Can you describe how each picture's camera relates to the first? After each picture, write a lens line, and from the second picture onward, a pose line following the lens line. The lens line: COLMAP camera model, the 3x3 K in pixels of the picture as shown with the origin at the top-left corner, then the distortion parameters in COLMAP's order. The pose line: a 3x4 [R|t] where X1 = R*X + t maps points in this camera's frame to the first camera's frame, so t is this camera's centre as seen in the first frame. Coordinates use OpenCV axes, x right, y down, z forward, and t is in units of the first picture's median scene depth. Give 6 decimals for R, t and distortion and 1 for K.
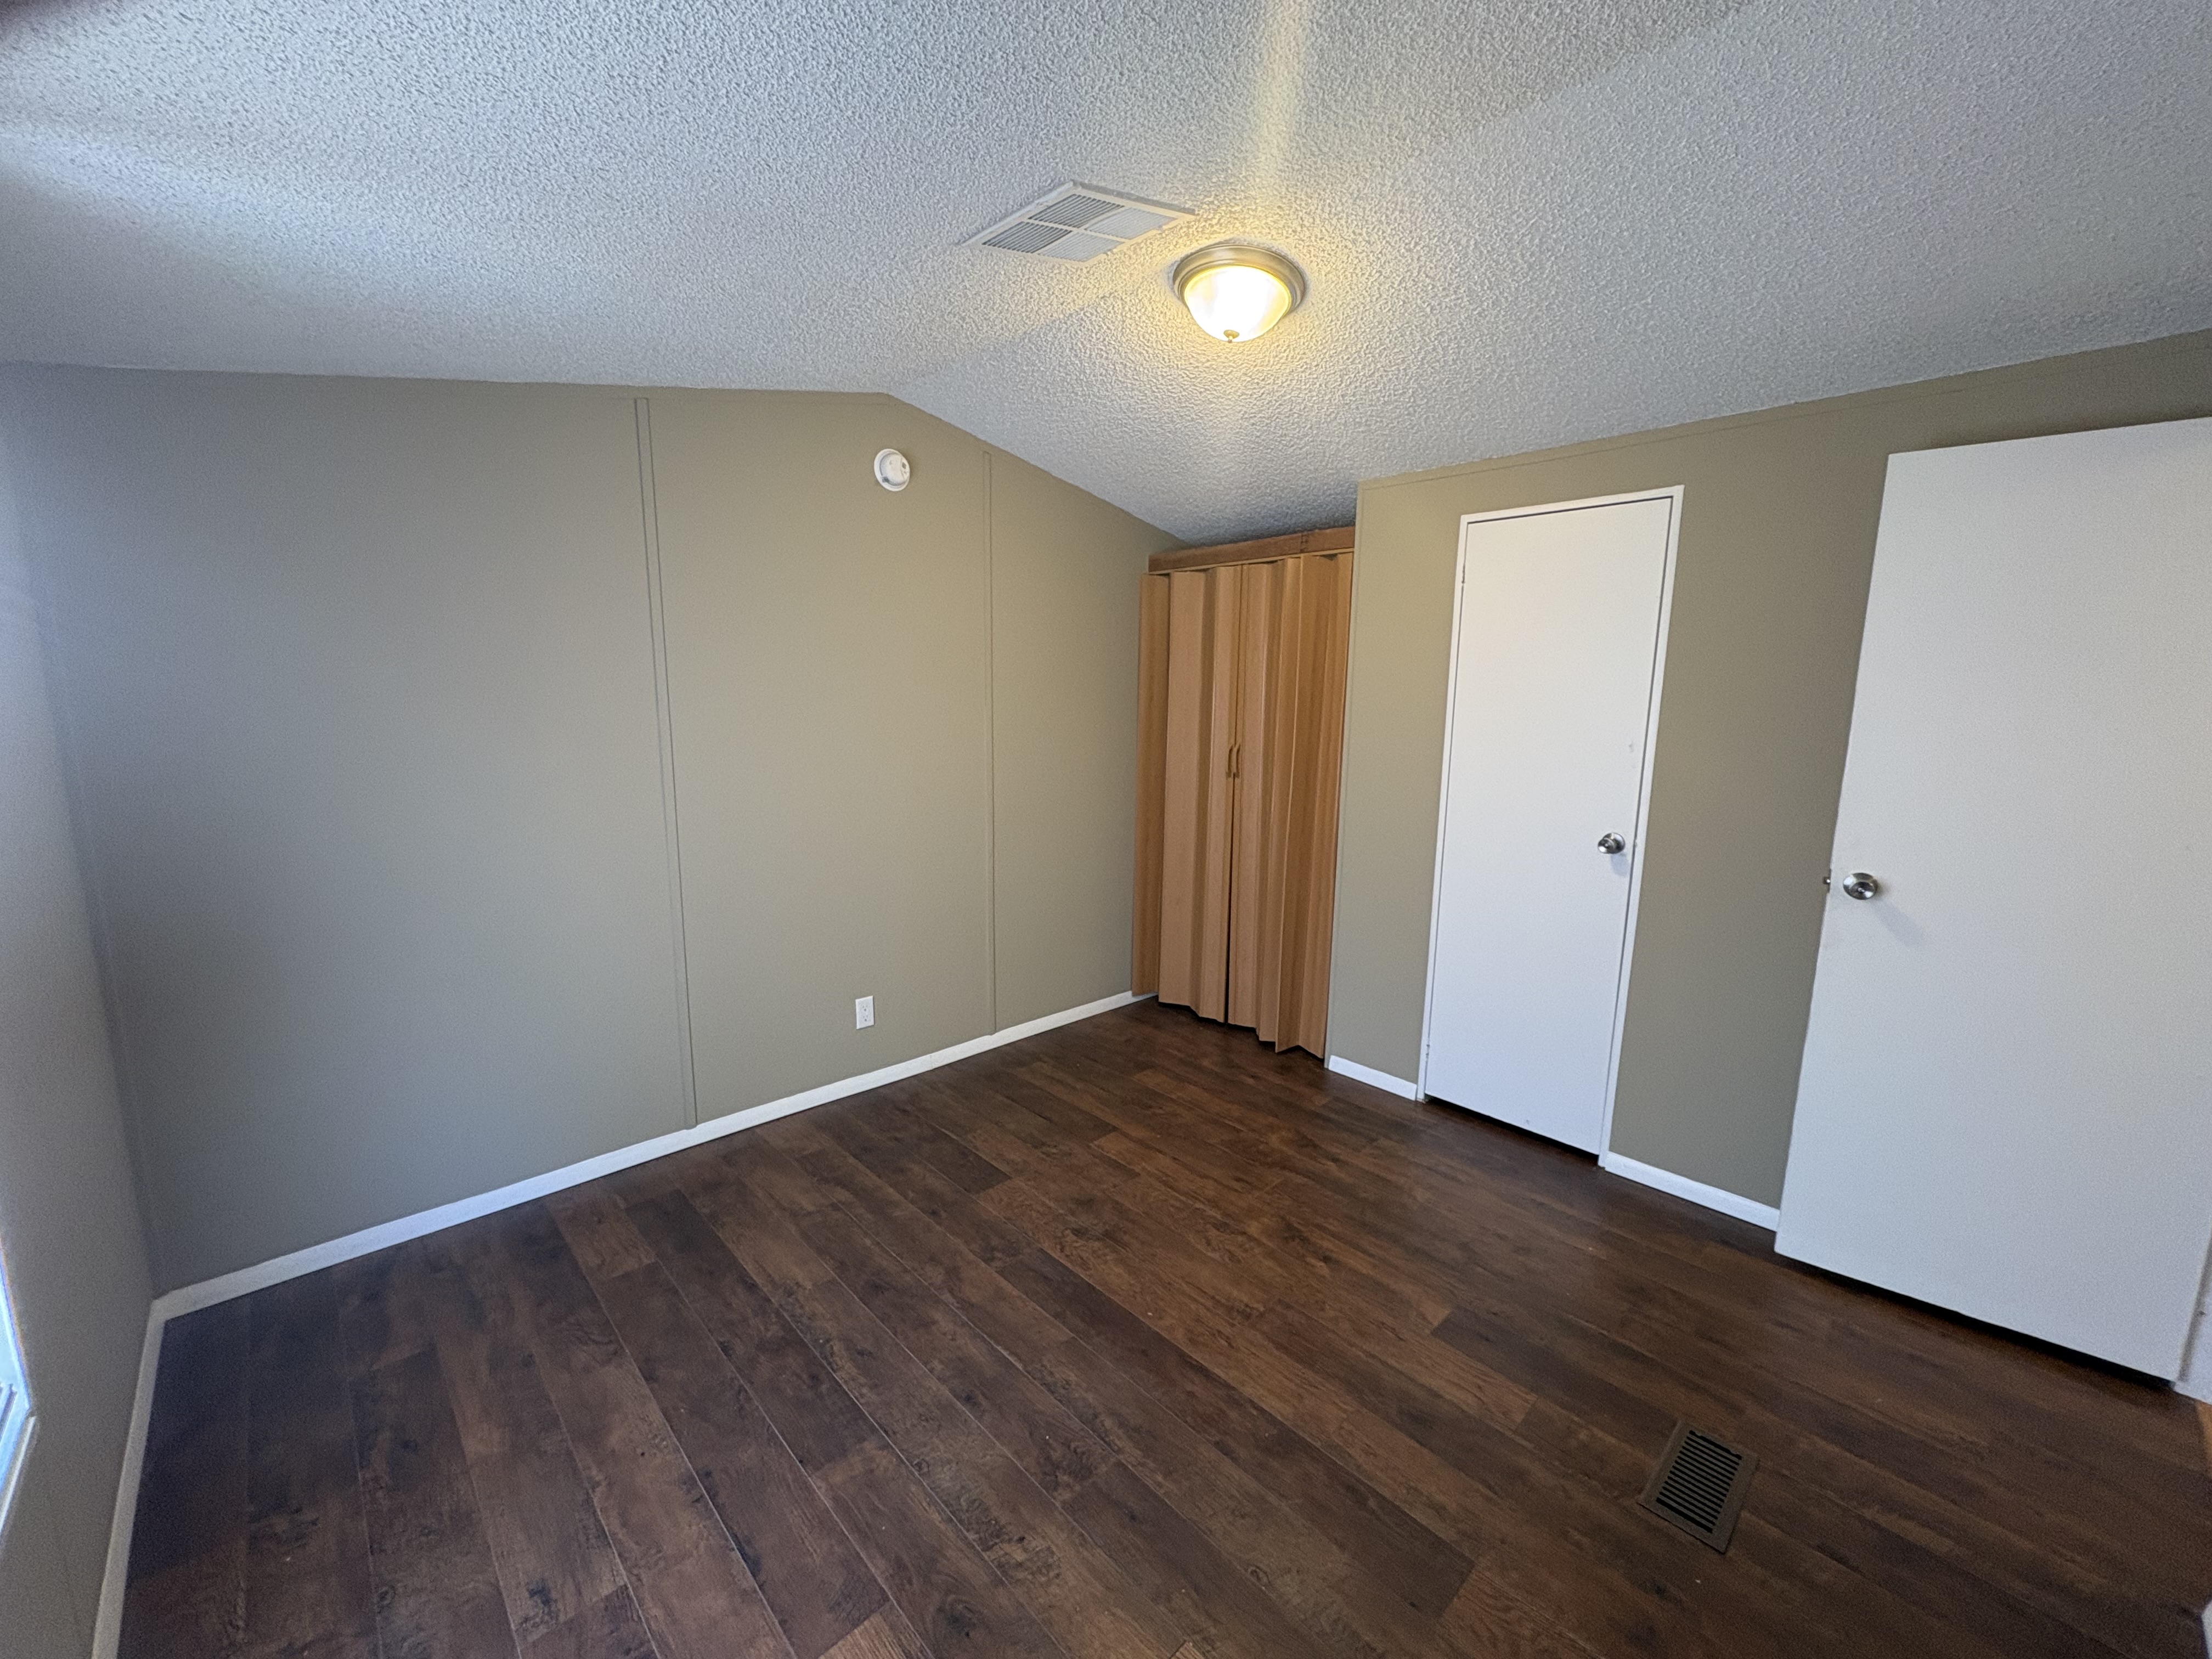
lens RADIAL K [[884.1, 0, 1102.9], [0, 884.1, 830.8], [0, 0, 1]] dist [0.000172, 0.000128]
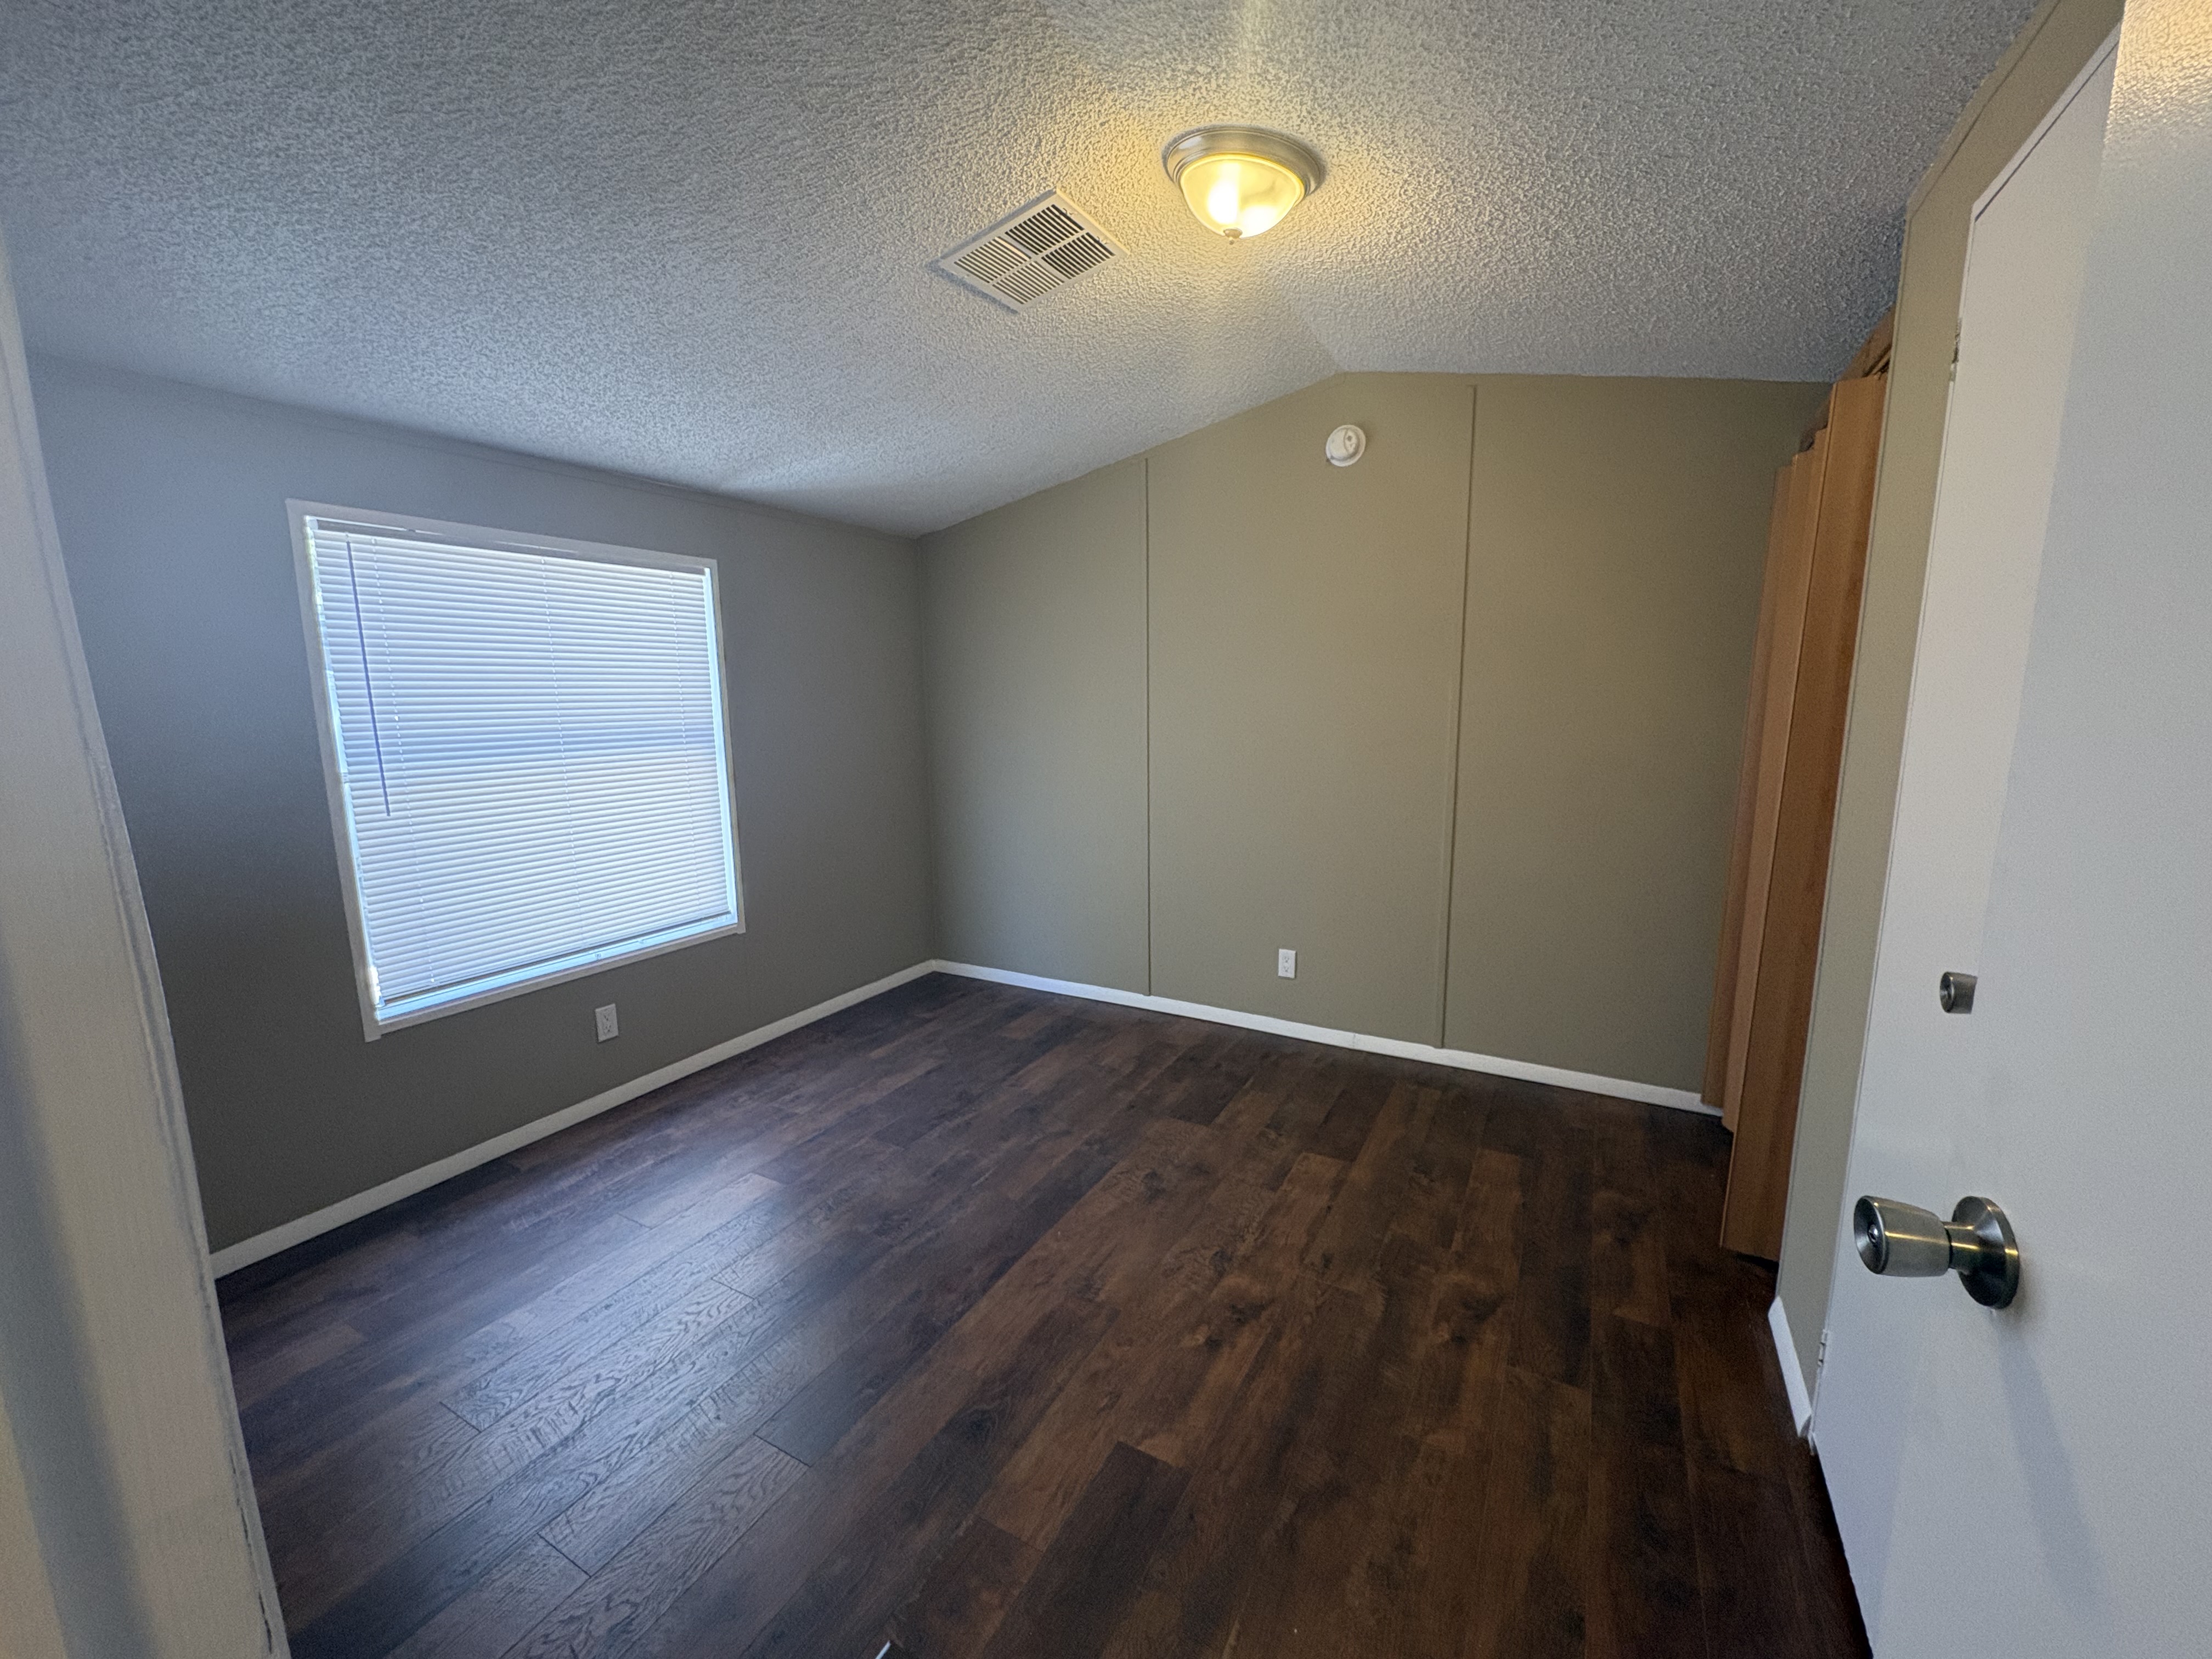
lens RADIAL K [[884.1, 0, 1104.6], [0, 884.1, 833.9], [0, 0, 1]] dist [0.000172, 0.000128]
pose [[0.299603, 0.140497, -0.943662, 0.874787], [-0.135949, 0.985291, 0.103533, -0.042800], [0.944328, 0.097271, 0.314297, 0.575101]]
